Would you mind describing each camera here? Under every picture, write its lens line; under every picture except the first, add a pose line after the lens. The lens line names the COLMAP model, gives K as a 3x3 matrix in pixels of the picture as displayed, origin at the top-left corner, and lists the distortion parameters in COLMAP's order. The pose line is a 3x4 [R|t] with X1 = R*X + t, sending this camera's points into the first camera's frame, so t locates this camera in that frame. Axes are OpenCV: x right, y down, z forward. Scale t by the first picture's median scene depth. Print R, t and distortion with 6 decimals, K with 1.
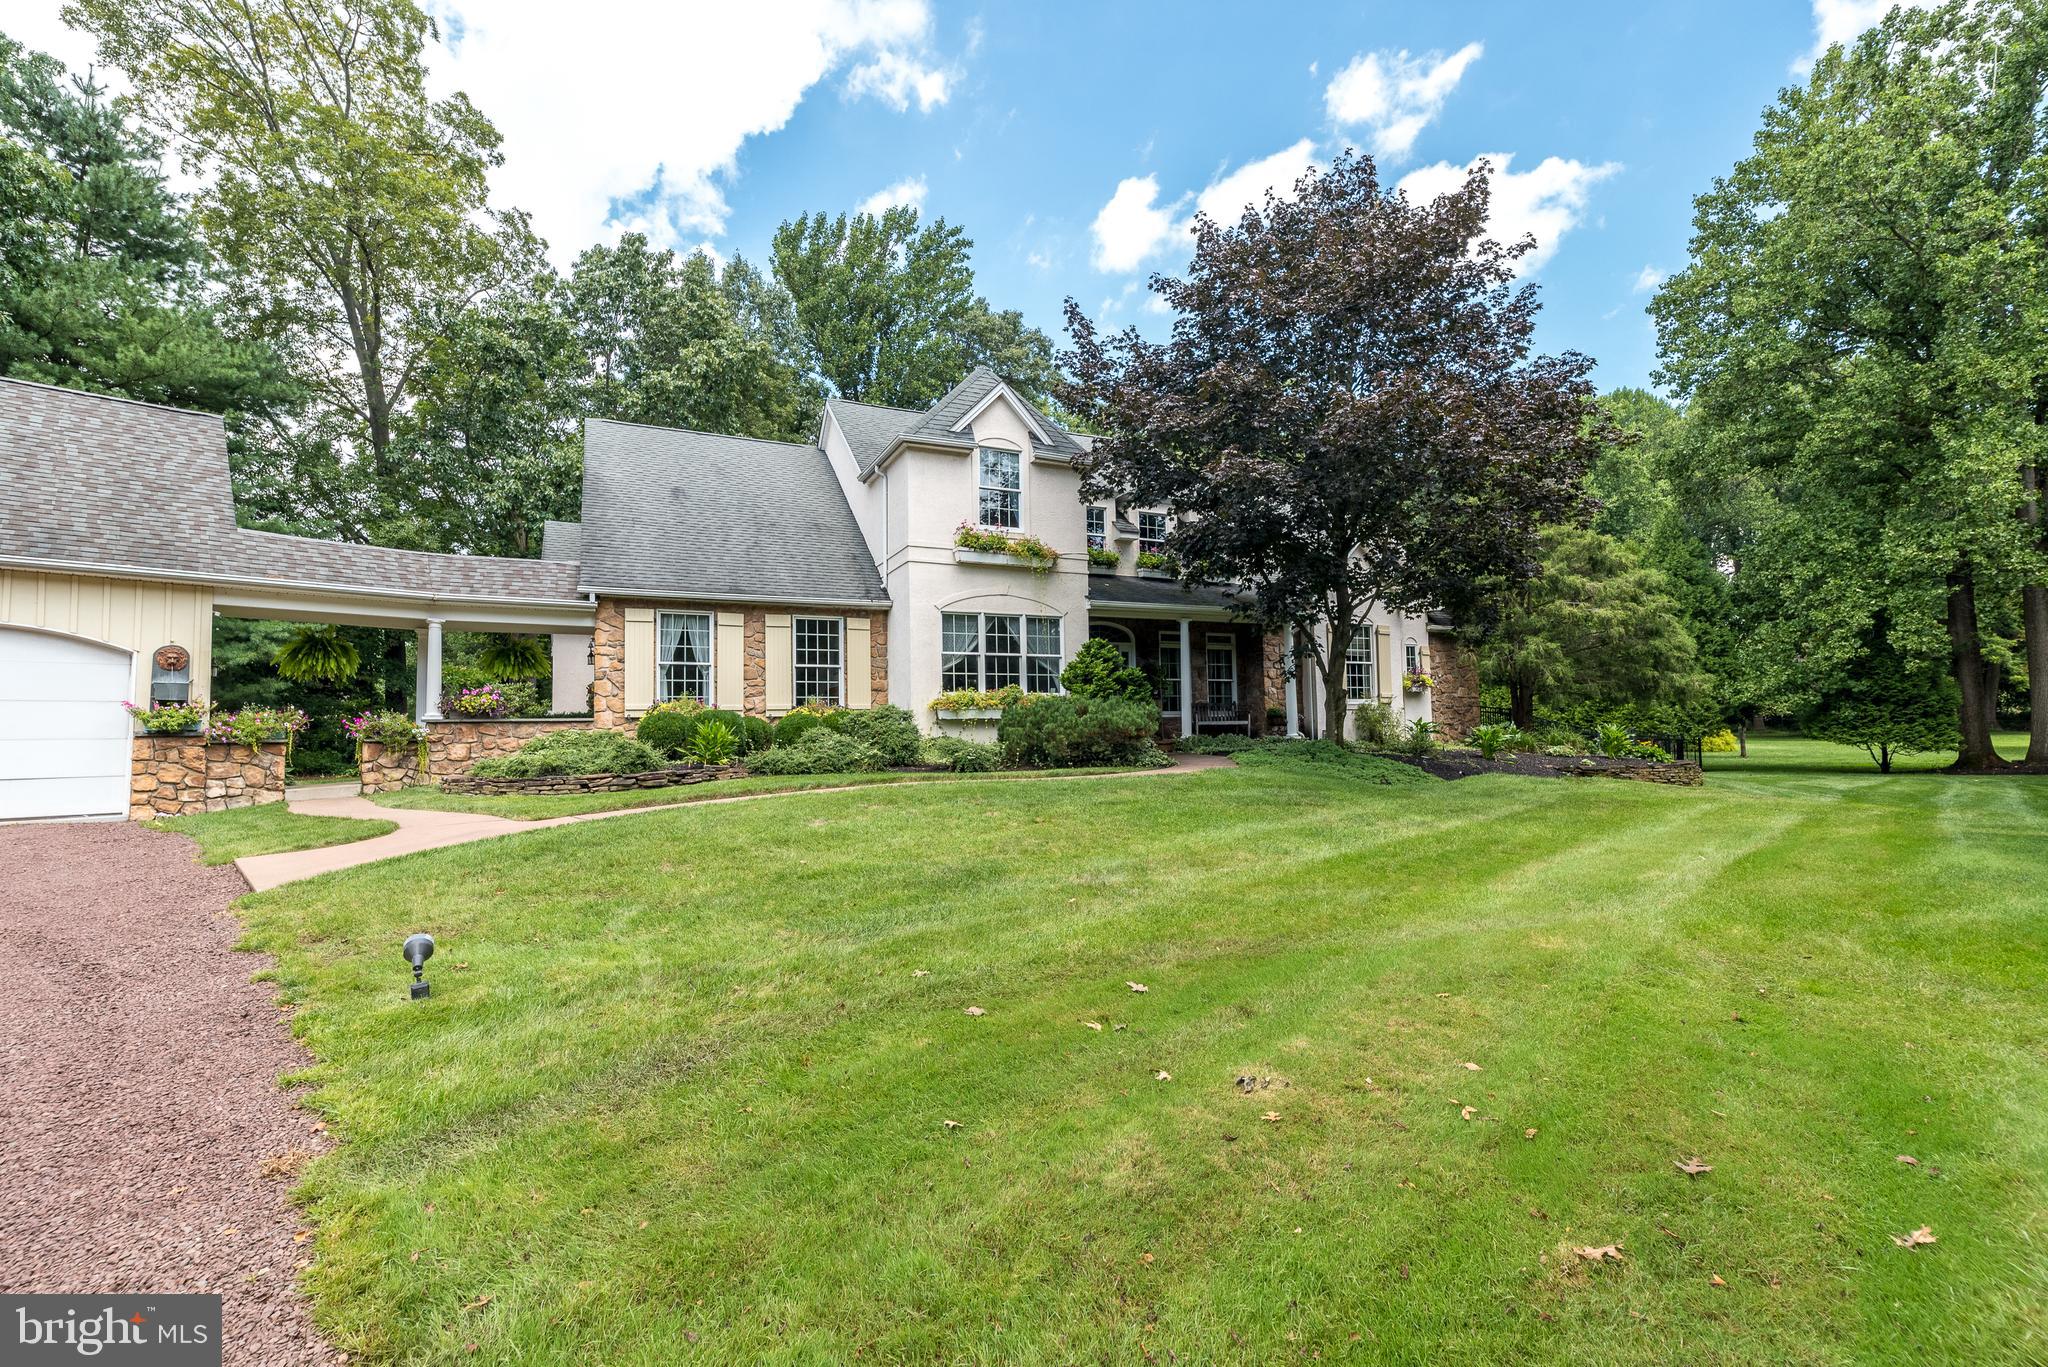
lens RADIAL K [[893.3, 0, 1014.1], [0, 893.3, 682.6], [0, 0, 1]] dist [0.000962, 0.001092]
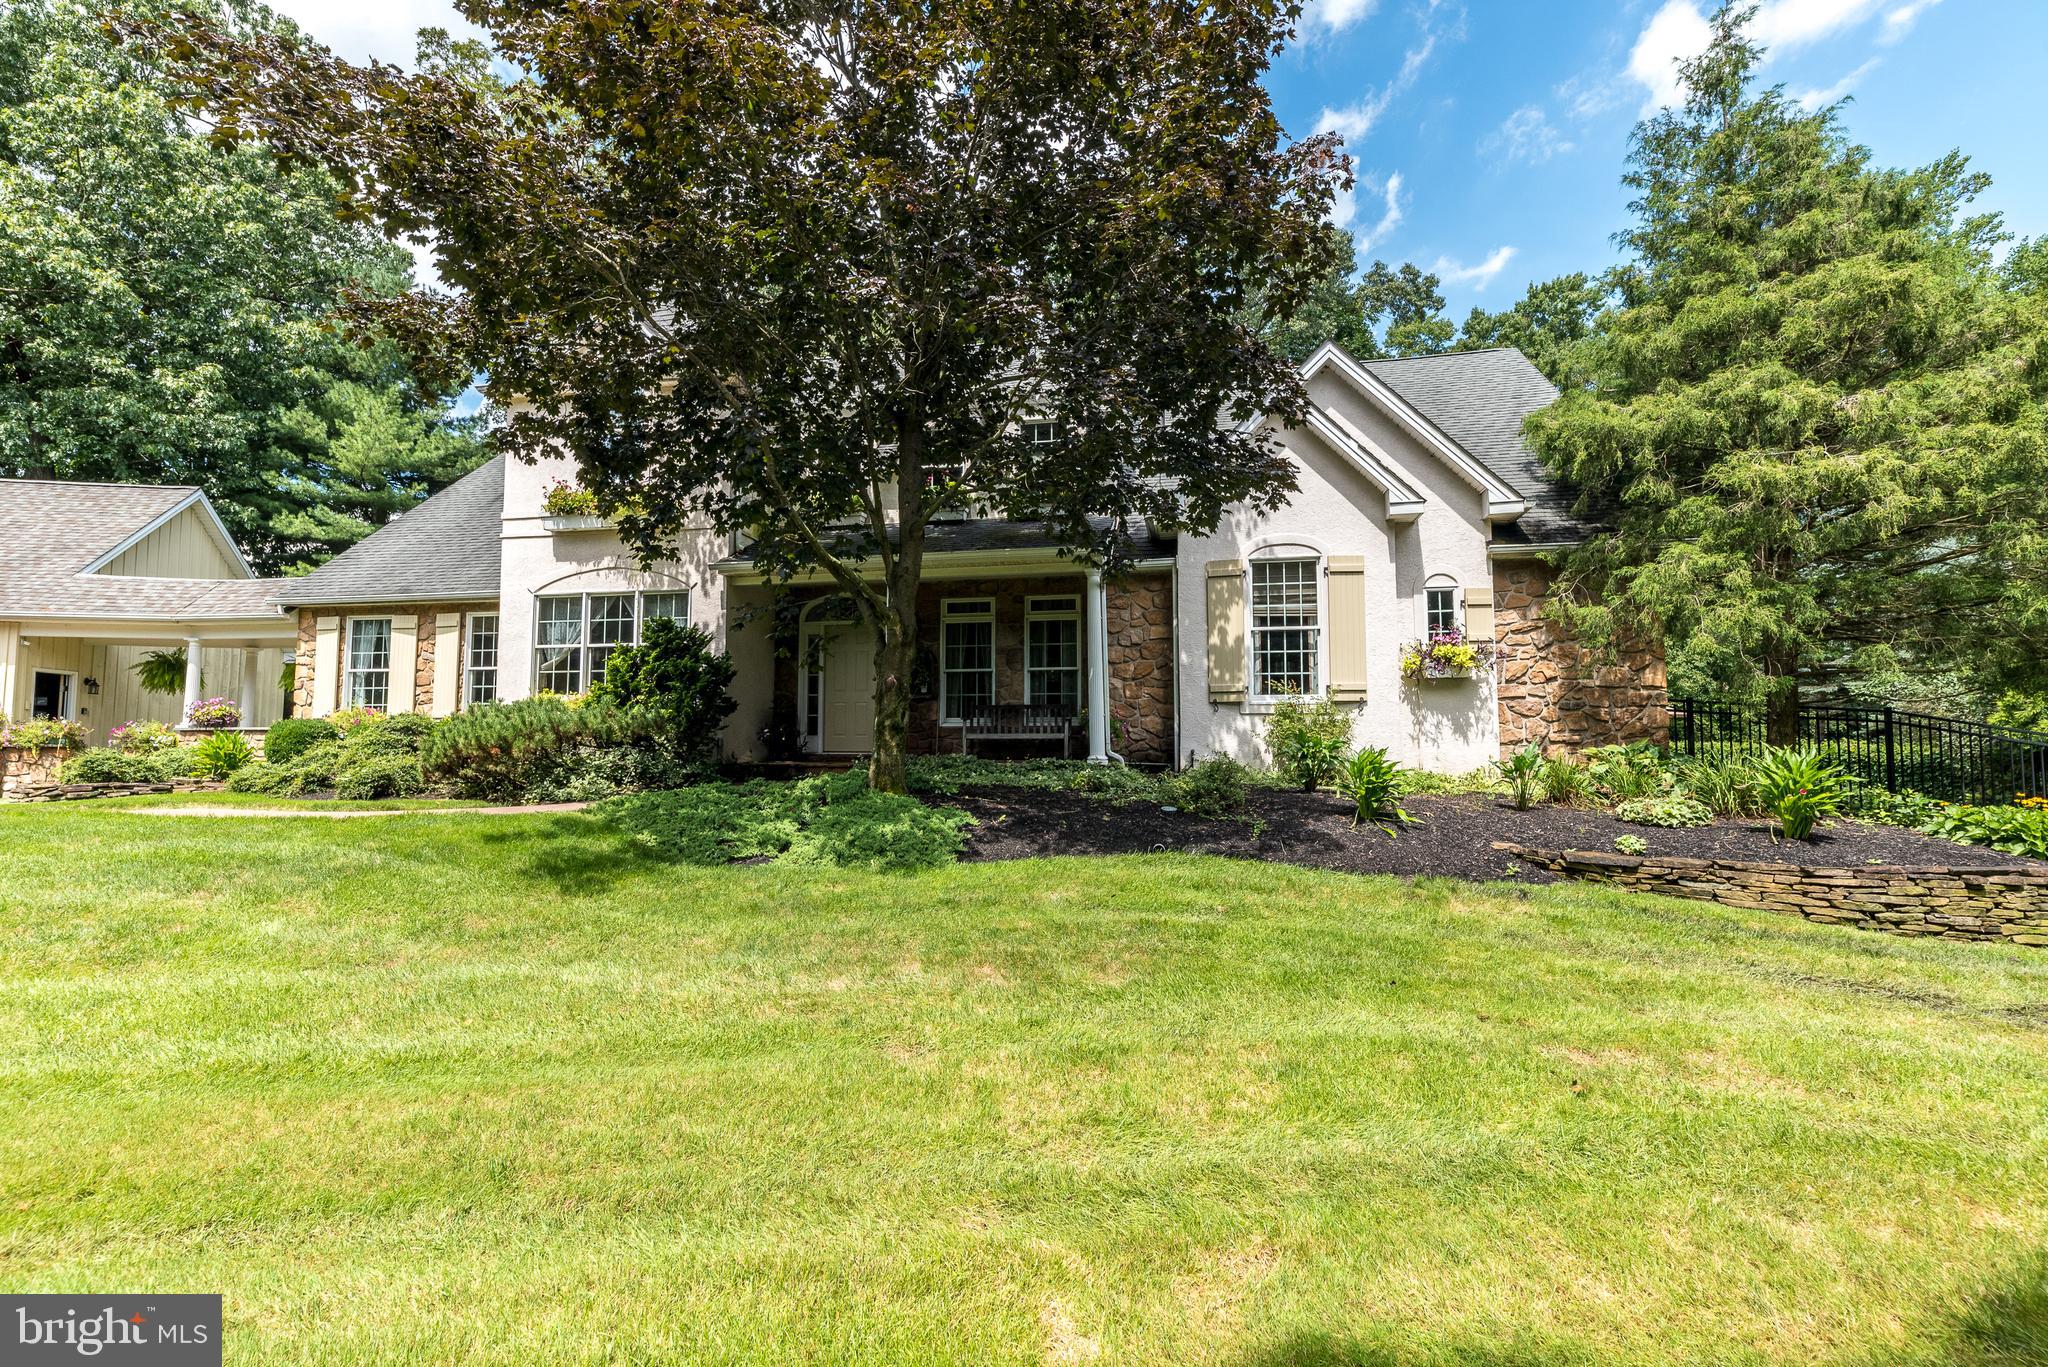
lens RADIAL K [[893.3, 0, 1014.5], [0, 893.3, 679.3], [0, 0, 1]] dist [0.000962, 0.001092]
pose [[0.811051, -0.025674, -0.584411, 0.689305], [0.021841, 0.999669, -0.013606, 0.015317], [0.584567, -0.001729, 0.811344, 0.551419]]
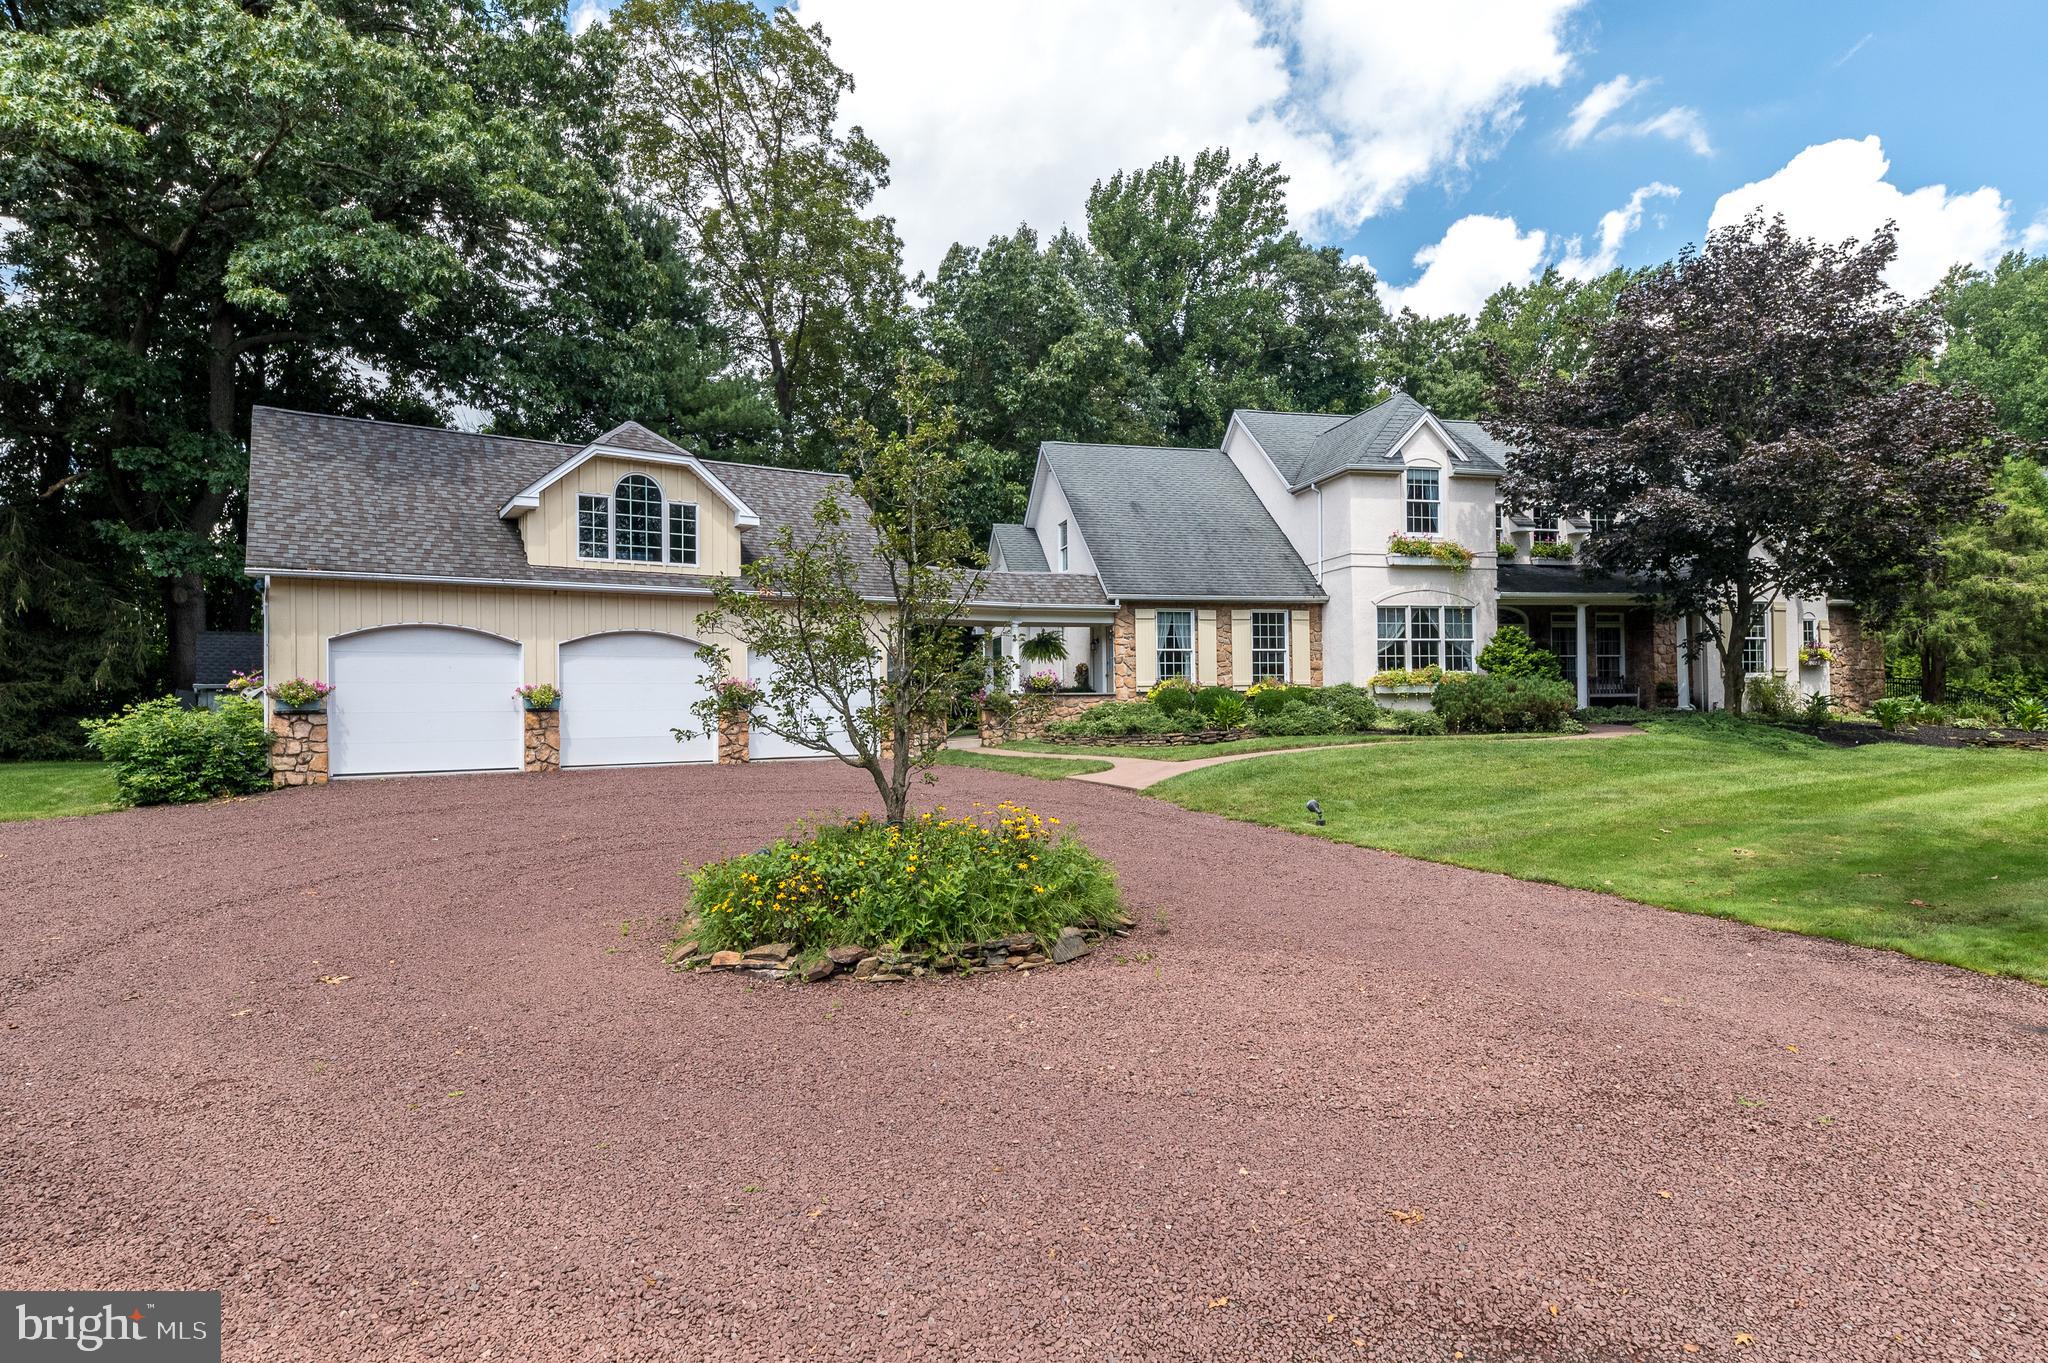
lens RADIAL K [[1083.6, 0, 1011.9], [0, 1083.6, 683.7], [0, 0, 1]] dist [0.008182, -0.003179]
pose [[0.977858, 0.001335, -0.209267, -0.240836], [0.008275, 0.998951, 0.045042, -0.040714], [0.209107, -0.045777, 0.976821, -0.527782]]
